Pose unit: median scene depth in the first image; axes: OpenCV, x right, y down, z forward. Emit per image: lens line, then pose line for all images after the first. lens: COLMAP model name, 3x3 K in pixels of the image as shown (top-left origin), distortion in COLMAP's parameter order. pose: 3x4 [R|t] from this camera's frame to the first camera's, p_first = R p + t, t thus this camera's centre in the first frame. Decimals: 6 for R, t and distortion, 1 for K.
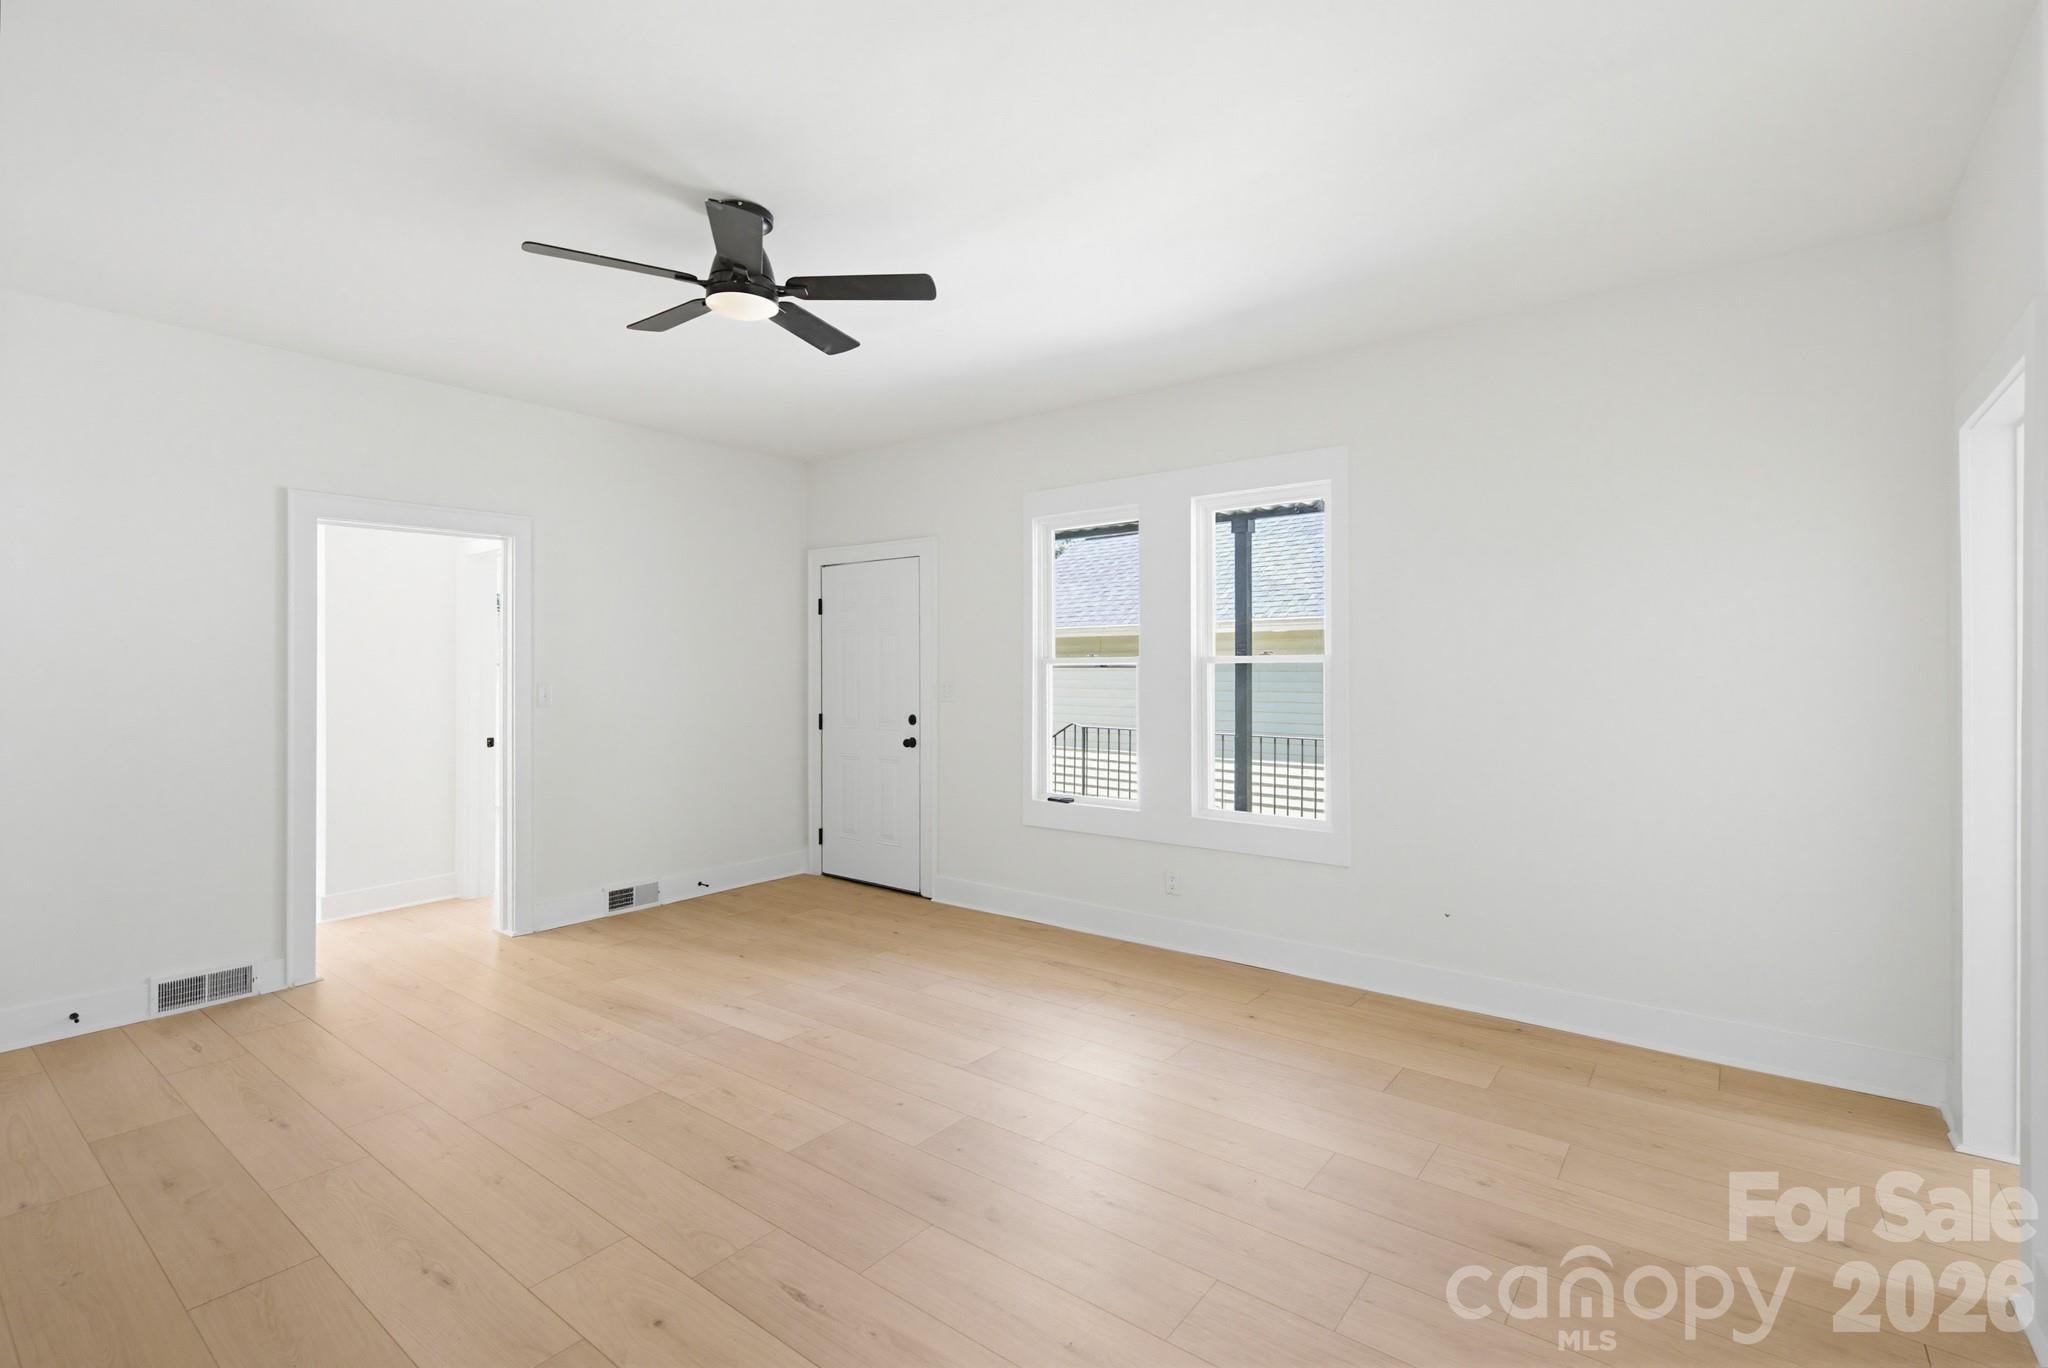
lens RADIAL K [[949.1, 0, 1033.2], [0, 949.1, 673.9], [0, 0, 1]] dist [0.000818, -0.000659]
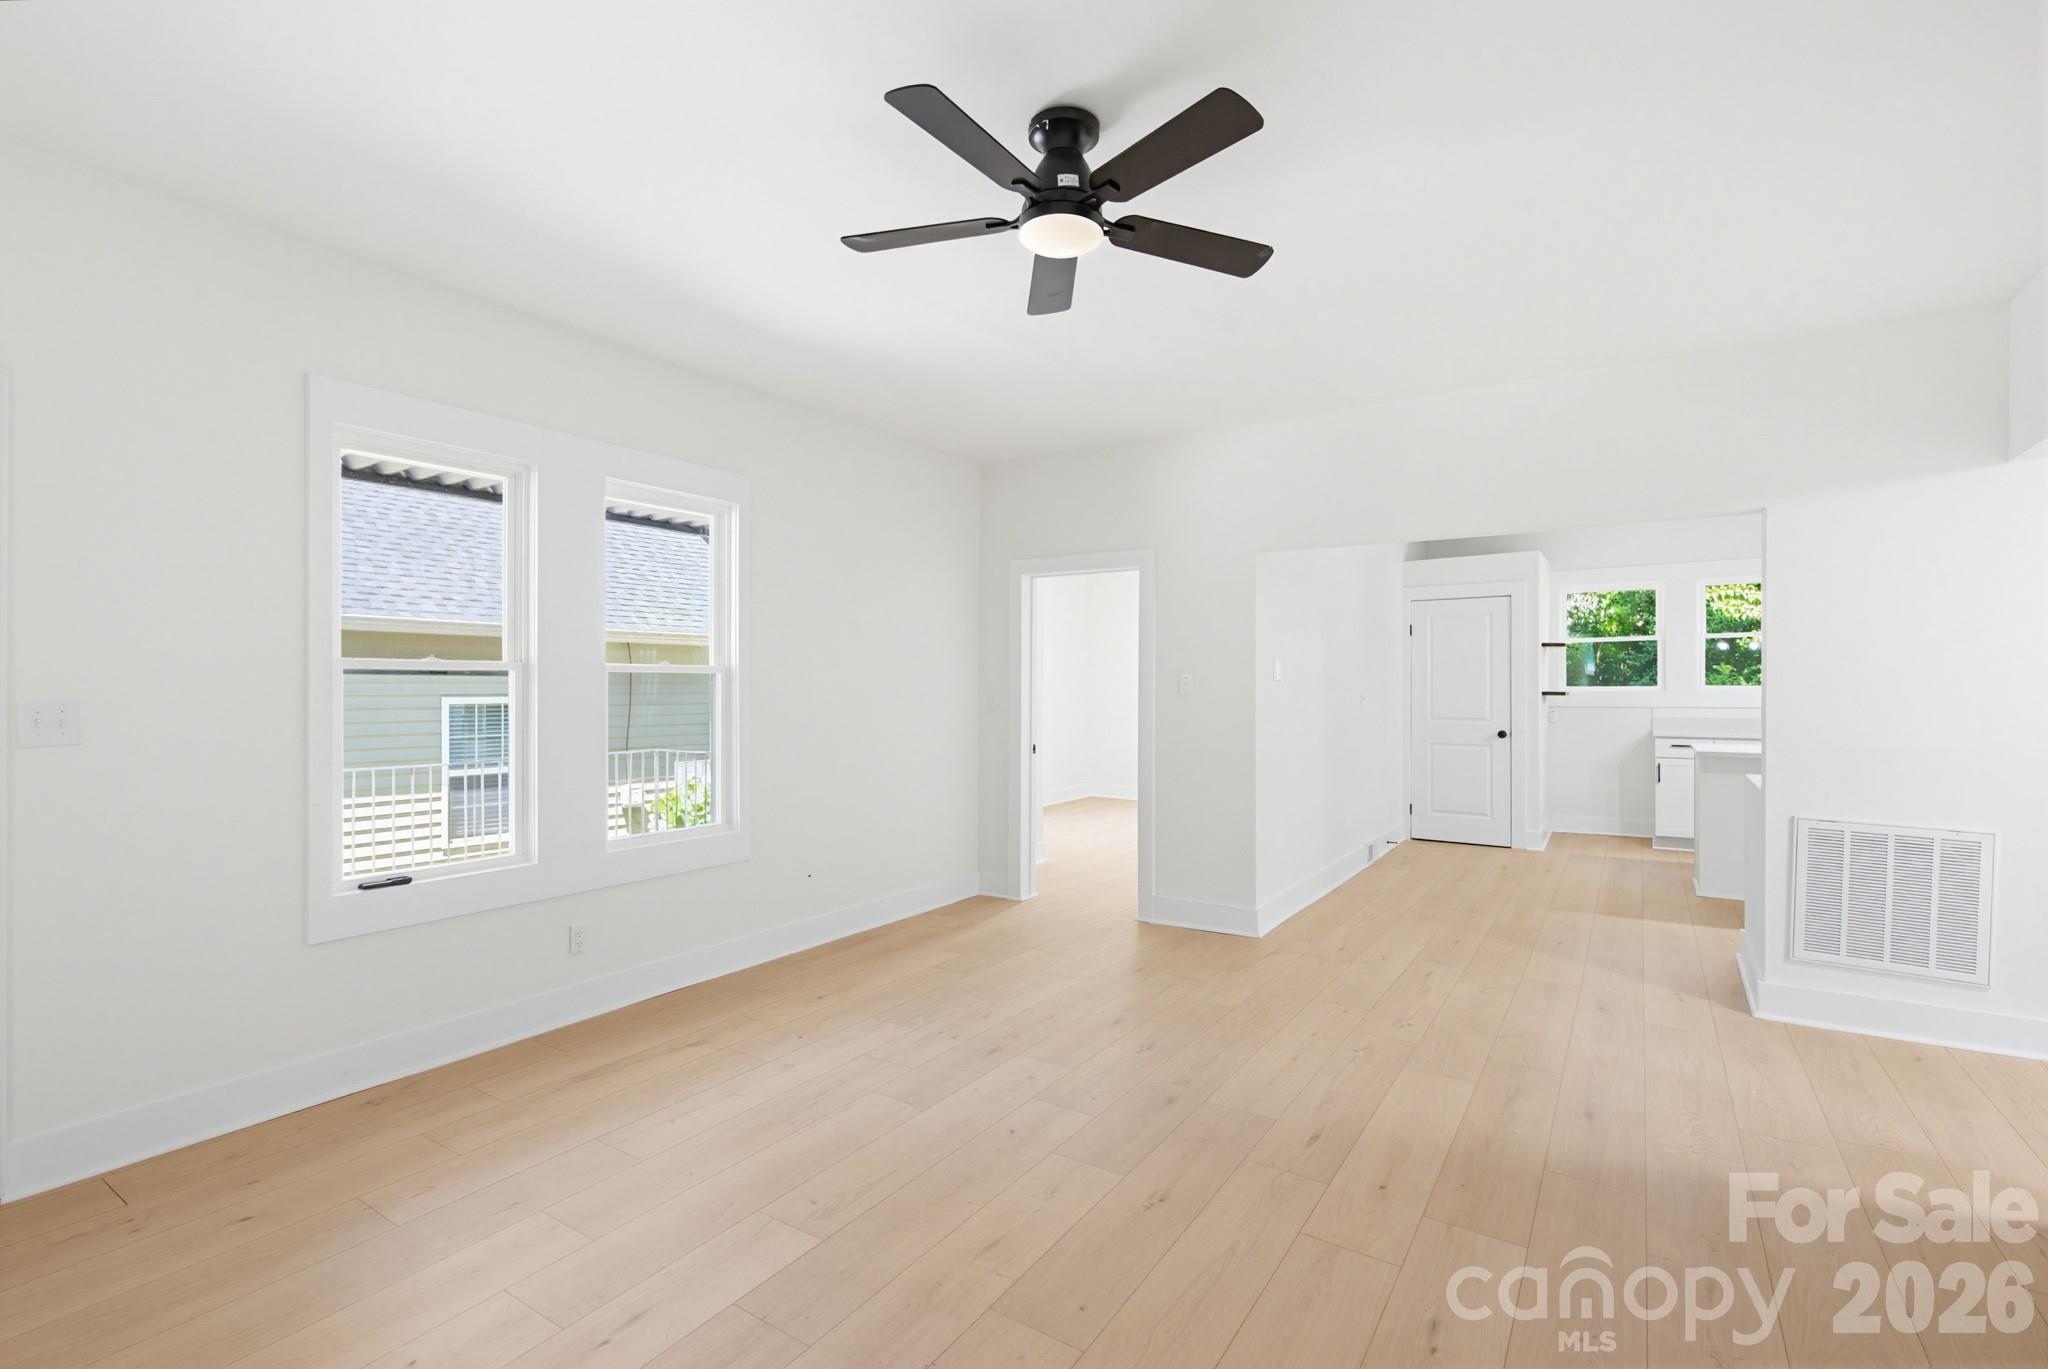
lens RADIAL K [[925.0, 0, 1034.0], [0, 925.0, 690.2], [0, 0, 1]] dist [0.004266, 0.000093]
pose [[-0.075731, -0.002835, 0.997124, -0.833082], [0.005301, 0.999981, 0.003246, 0.003227], [-0.997114, 0.005531, -0.075715, 0.810634]]
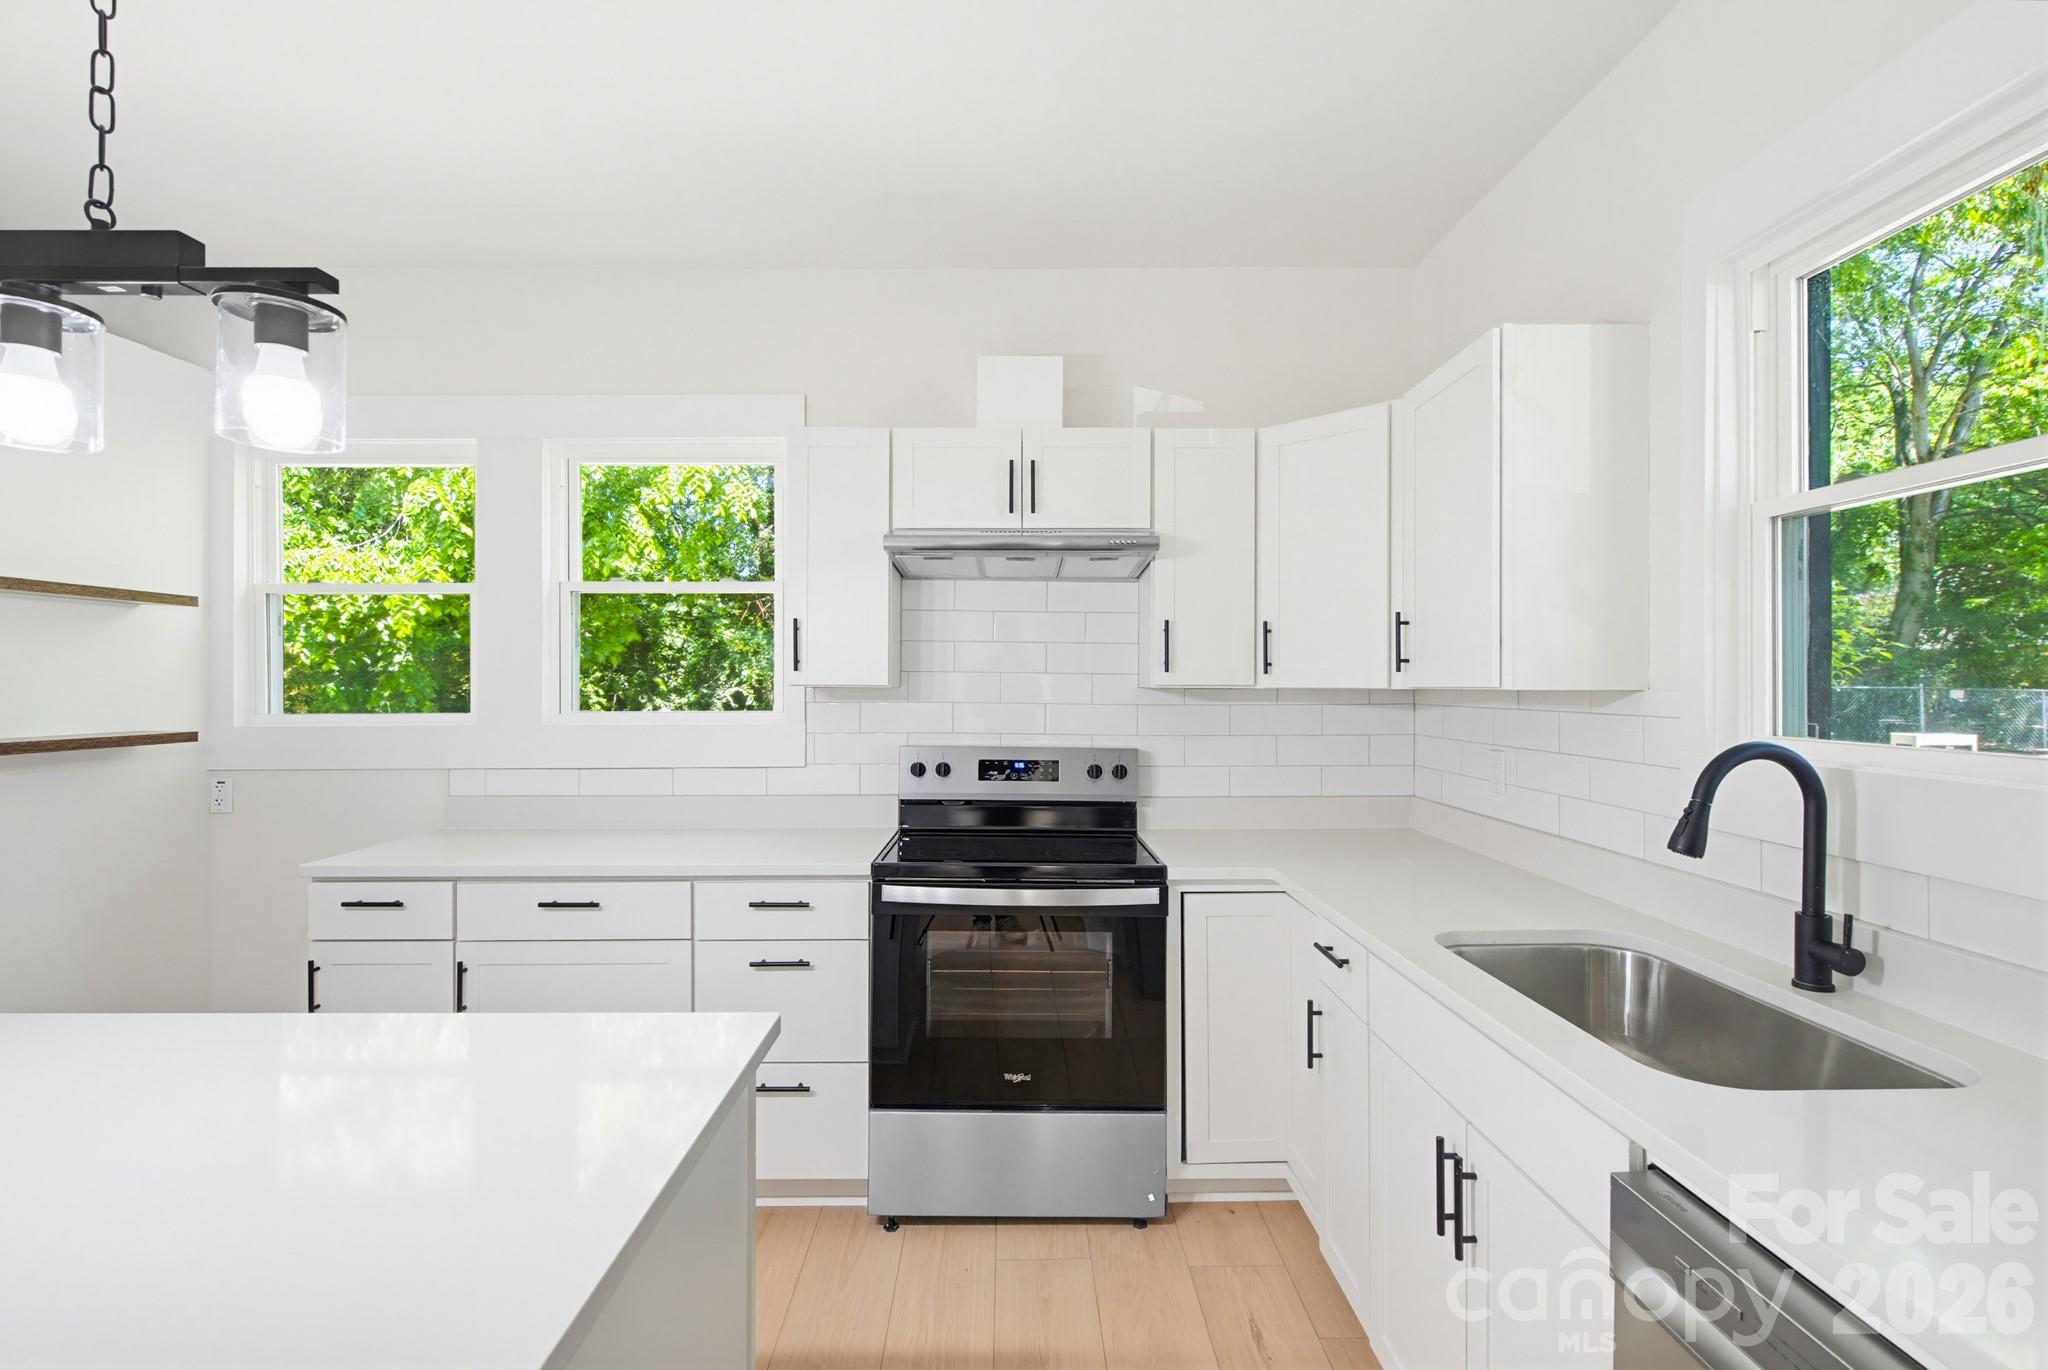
lens RADIAL K [[921.7, 0, 1028.3], [0, 921.7, 676.8], [0, 0, 1]] dist [0.000836, -0.000508]
pose [[-0.627549, 0.007754, 0.778538, 0.219168], [0.002317, 0.999965, -0.008091, -0.015693], [-0.778574, -0.003274, -0.627545, -0.637836]]
